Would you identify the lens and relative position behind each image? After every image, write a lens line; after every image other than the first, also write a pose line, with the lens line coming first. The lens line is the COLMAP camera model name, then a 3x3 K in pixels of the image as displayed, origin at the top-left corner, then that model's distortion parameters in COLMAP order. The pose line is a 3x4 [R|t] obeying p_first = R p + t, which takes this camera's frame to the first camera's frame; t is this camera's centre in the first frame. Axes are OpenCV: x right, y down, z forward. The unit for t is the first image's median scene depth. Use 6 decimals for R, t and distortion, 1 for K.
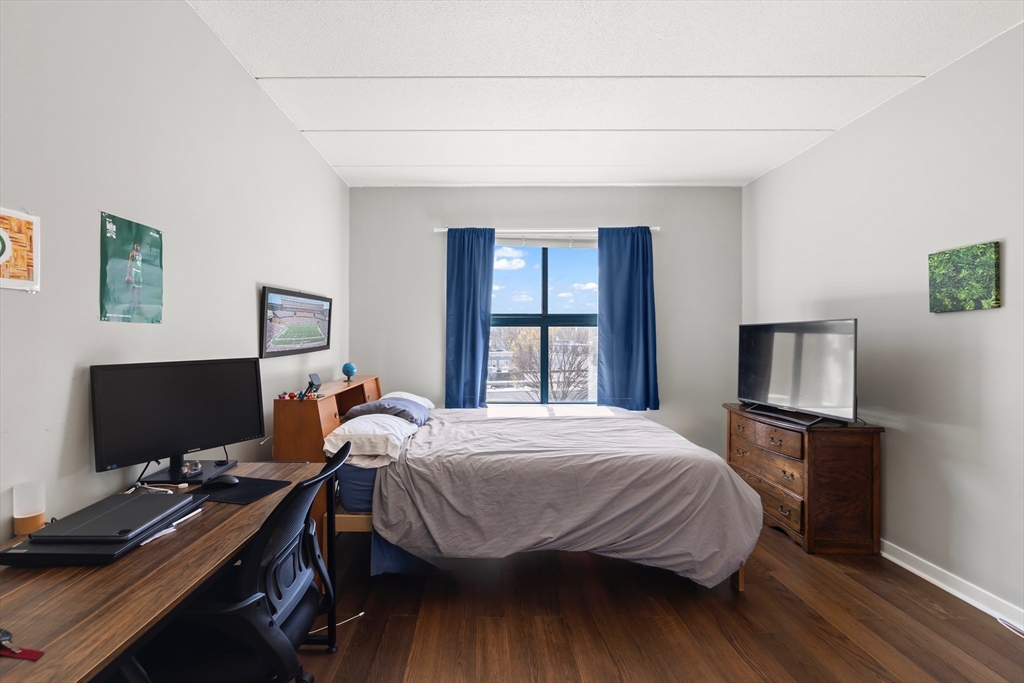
lens RADIAL K [[443.6, 0, 508.2], [0, 443.6, 336.8], [0, 0, 1]] dist [-0.002257, 0.001296]
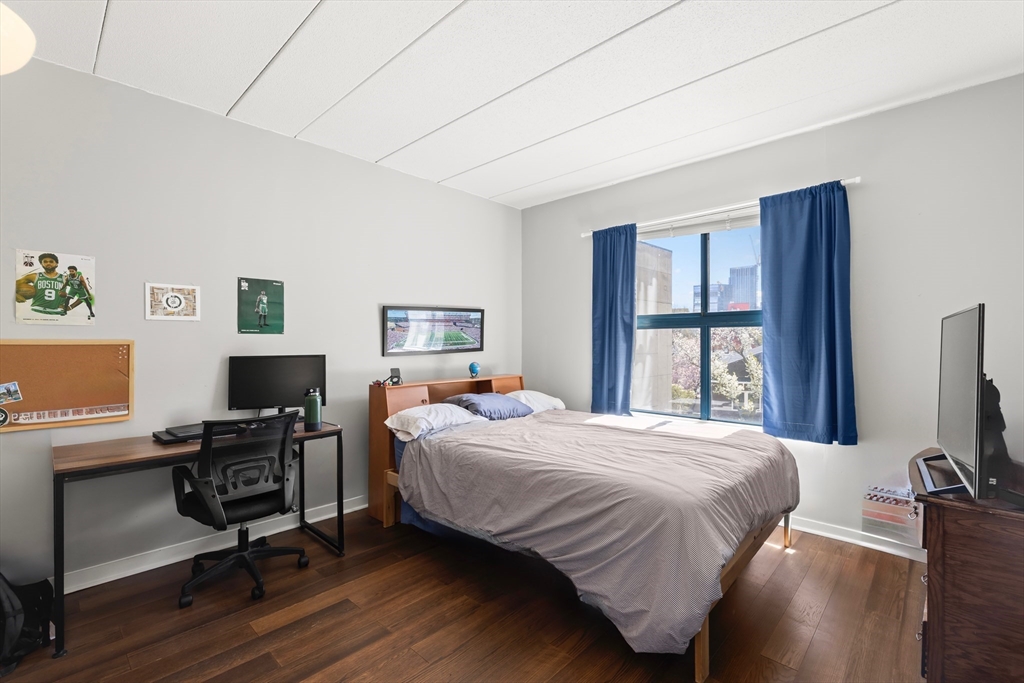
lens RADIAL K [[443.6, 0, 479.5], [0, 443.6, 341.9], [0, 0, 1]] dist [-0.002257, 0.001296]
pose [[0.721940, -0.001645, -0.691954, 0.424896], [0.004286, 0.999989, 0.002095, 0.000379], [0.691943, -0.004478, 0.721939, 0.117664]]
